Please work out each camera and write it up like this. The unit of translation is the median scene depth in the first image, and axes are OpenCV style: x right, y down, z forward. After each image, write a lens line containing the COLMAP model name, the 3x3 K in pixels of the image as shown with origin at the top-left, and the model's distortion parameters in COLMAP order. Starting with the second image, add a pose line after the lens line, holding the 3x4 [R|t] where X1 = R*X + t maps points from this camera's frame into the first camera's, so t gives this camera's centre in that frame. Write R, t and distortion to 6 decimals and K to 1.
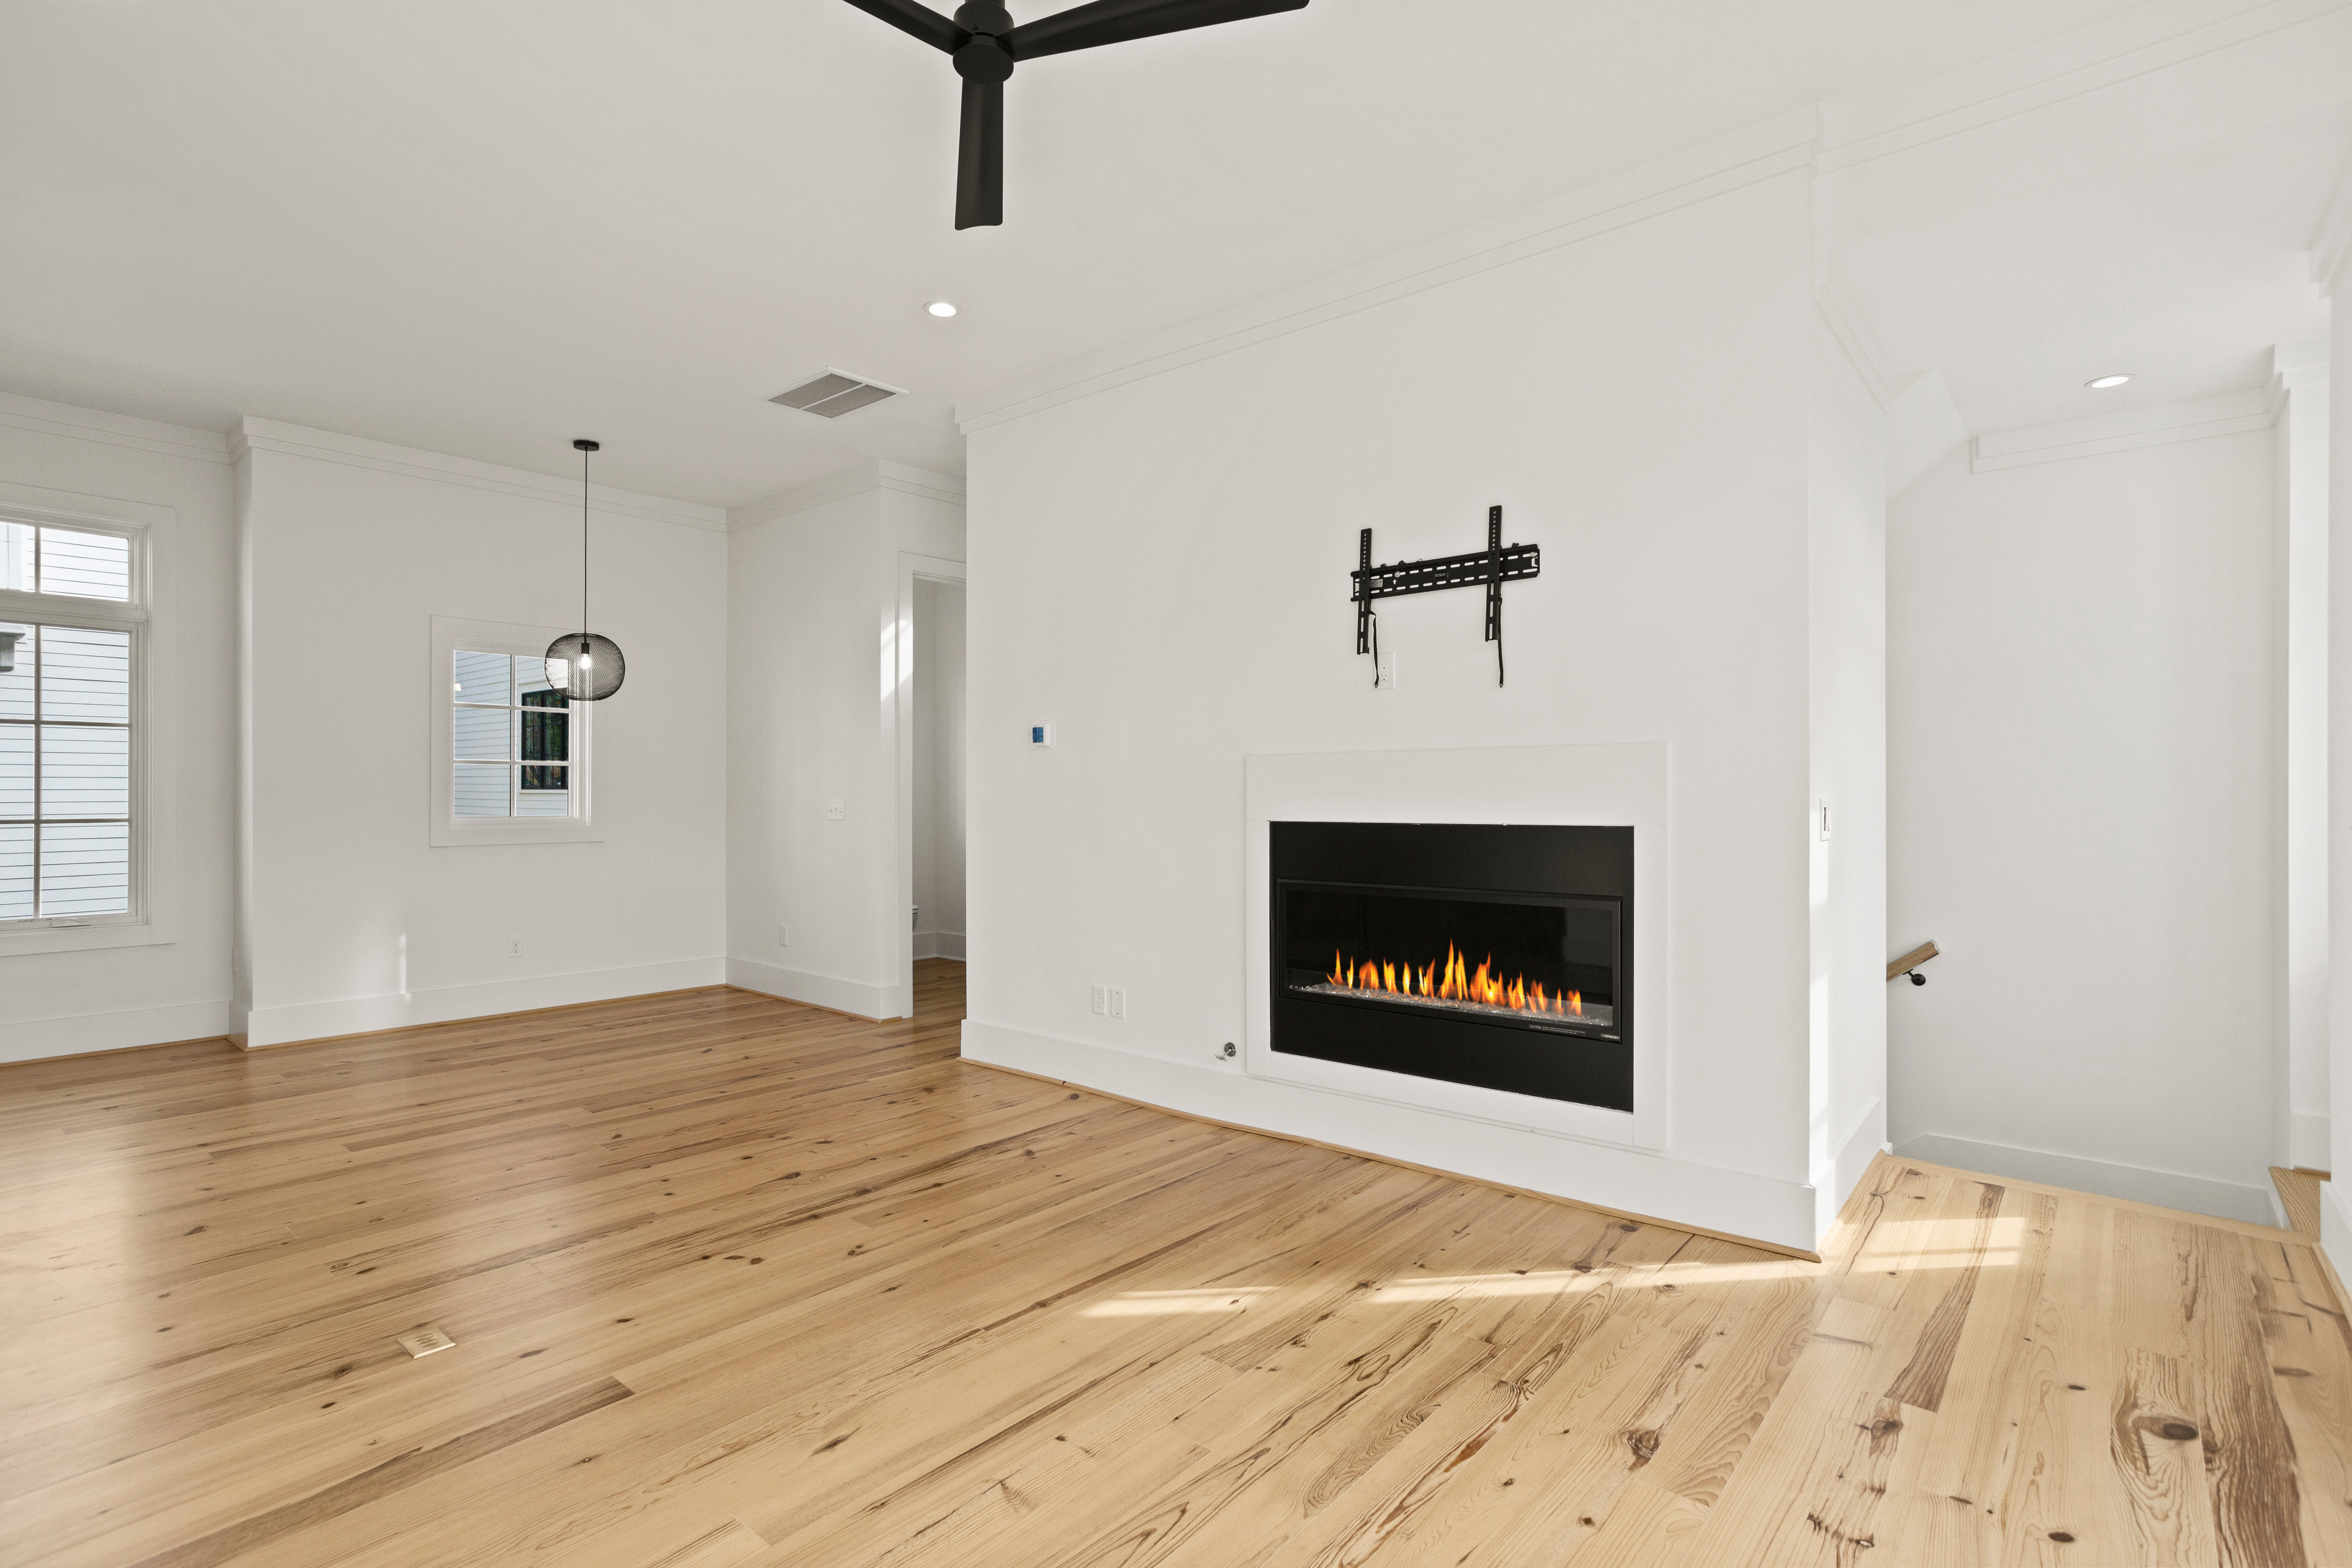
lens RADIAL K [[1115.7, 0, 1164.3], [0, 1115.7, 774.0], [0, 0, 1]] dist [-0.006278, -0.000144]
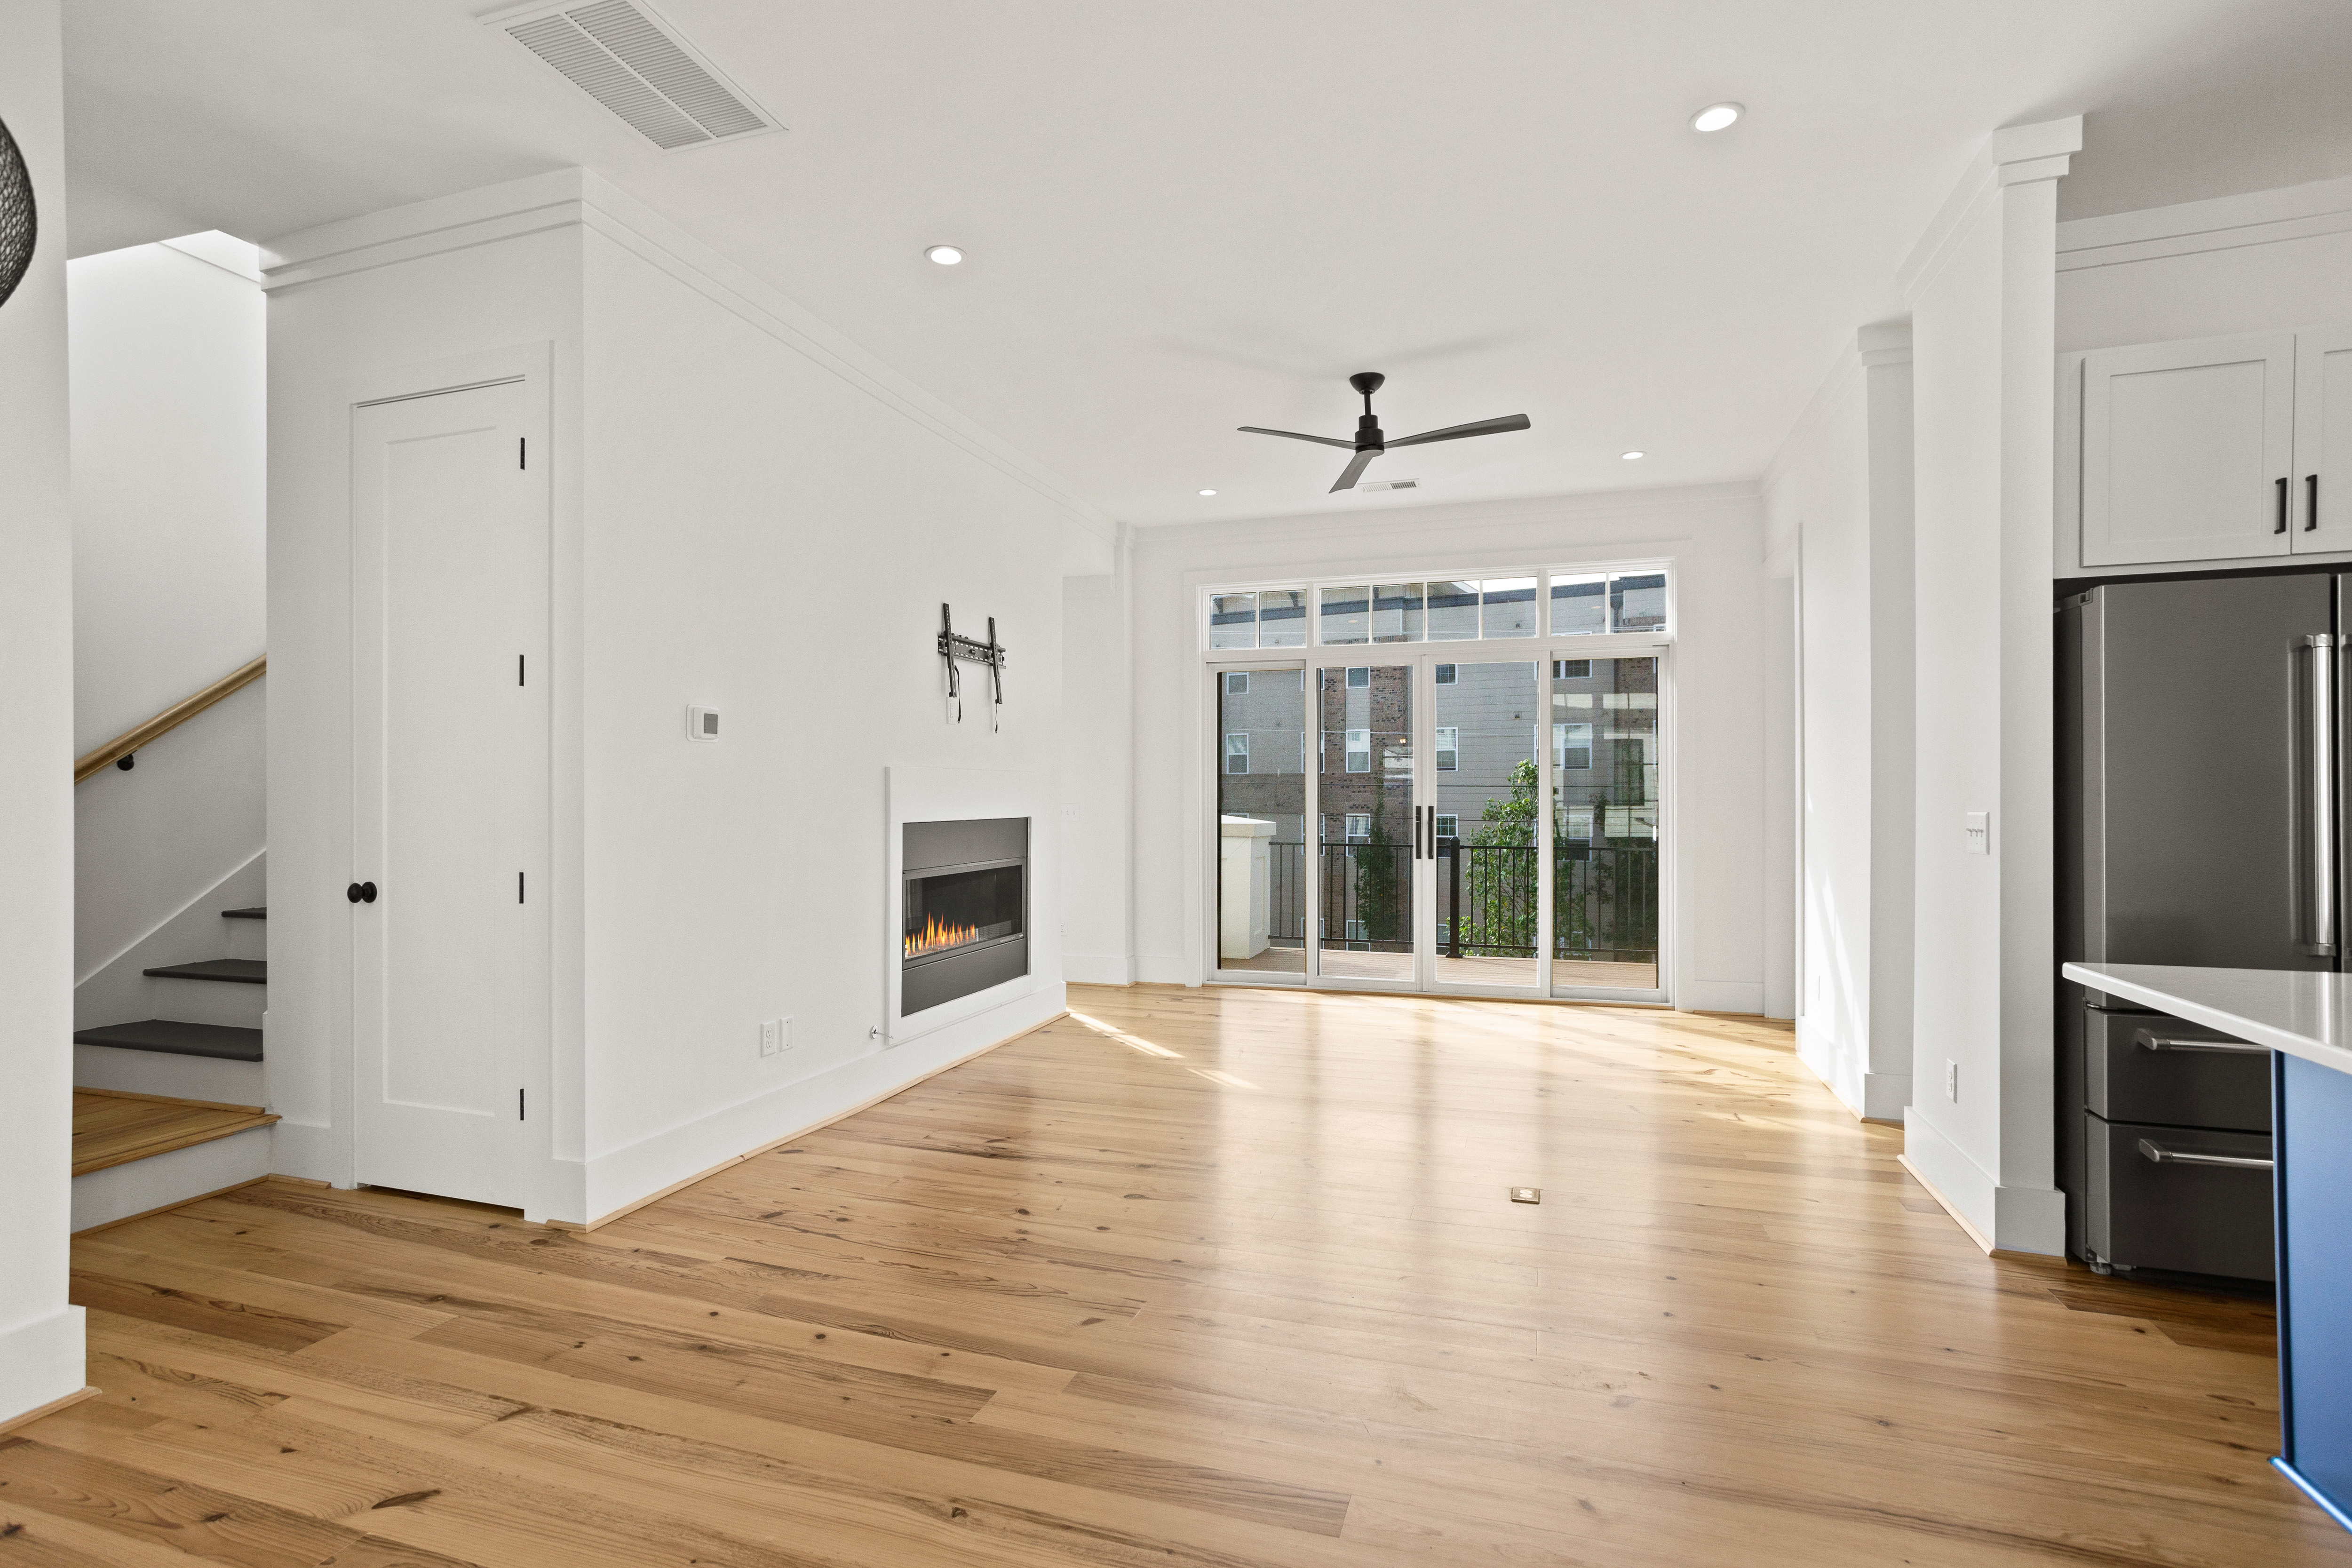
lens RADIAL K [[1115.7, 0, 1163.8], [0, 1115.7, 809.0], [0, 0, 1]] dist [-0.006278, -0.000144]
pose [[-0.394581, 0.008372, 0.918823, -1.131209], [-0.024585, 0.999504, -0.019665, 0.046595], [-0.918532, -0.030349, -0.394179, 1.263845]]
